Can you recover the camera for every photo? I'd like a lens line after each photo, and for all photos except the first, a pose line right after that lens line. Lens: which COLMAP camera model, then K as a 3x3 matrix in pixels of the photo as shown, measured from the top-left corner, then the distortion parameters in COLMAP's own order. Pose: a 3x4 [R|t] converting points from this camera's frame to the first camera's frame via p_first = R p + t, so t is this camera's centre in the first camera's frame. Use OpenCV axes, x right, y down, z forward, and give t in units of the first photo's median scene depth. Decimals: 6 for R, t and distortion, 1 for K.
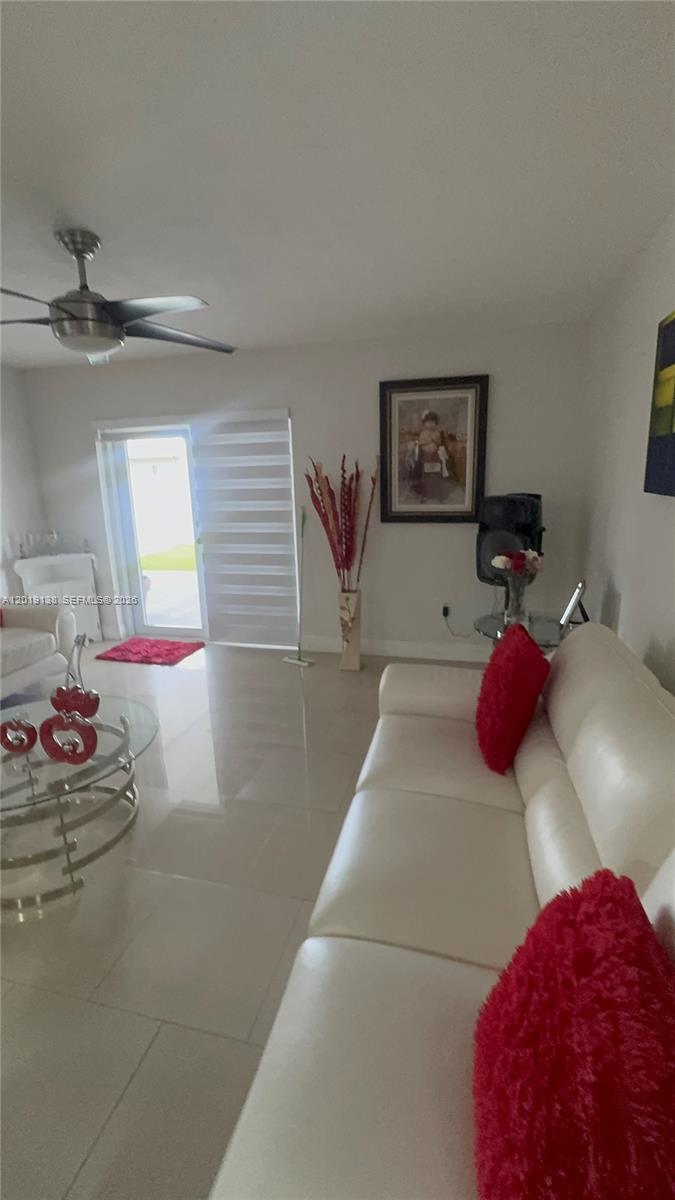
lens RADIAL K [[527.5, 0, 338.3], [0, 527.5, 598.8], [0, 0, 1]] dist [-0.002149, 0.000400]
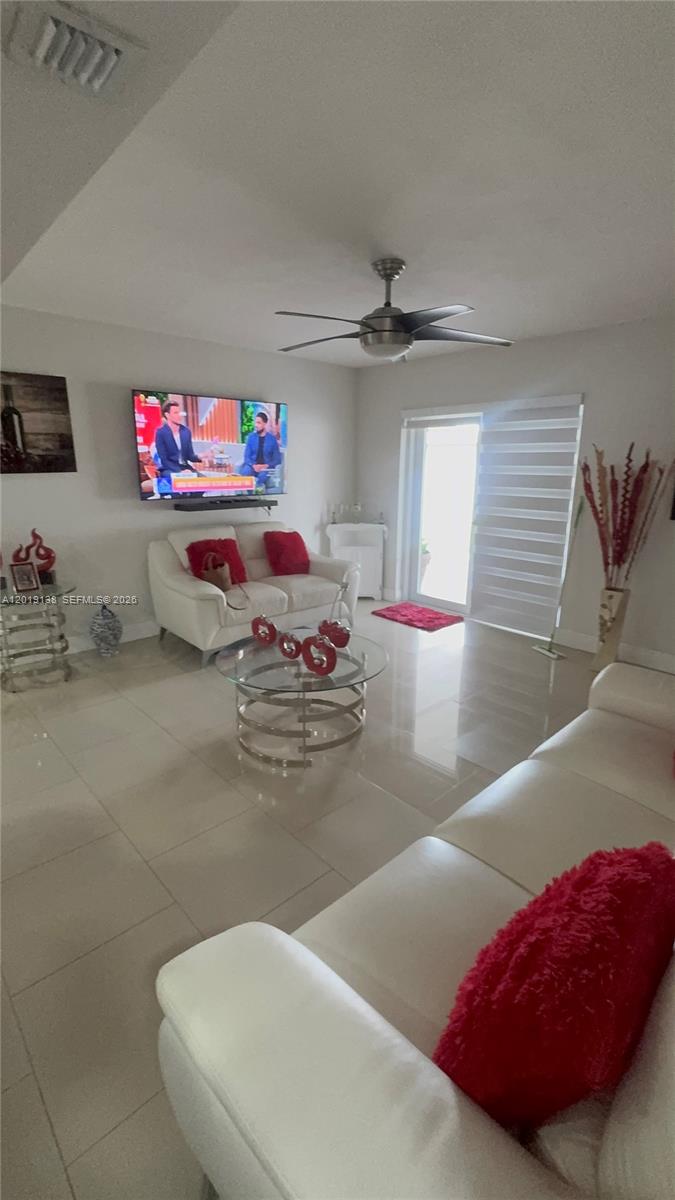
lens RADIAL K [[527.5, 0, 338.3], [0, 527.5, 598.8], [0, 0, 1]] dist [-0.002149, 0.000400]
pose [[0.837704, 0.165564, -0.520423, 0.099109], [-0.152966, 0.985928, 0.067434, 0.014133], [0.524264, 0.023117, 0.851242, -0.054700]]
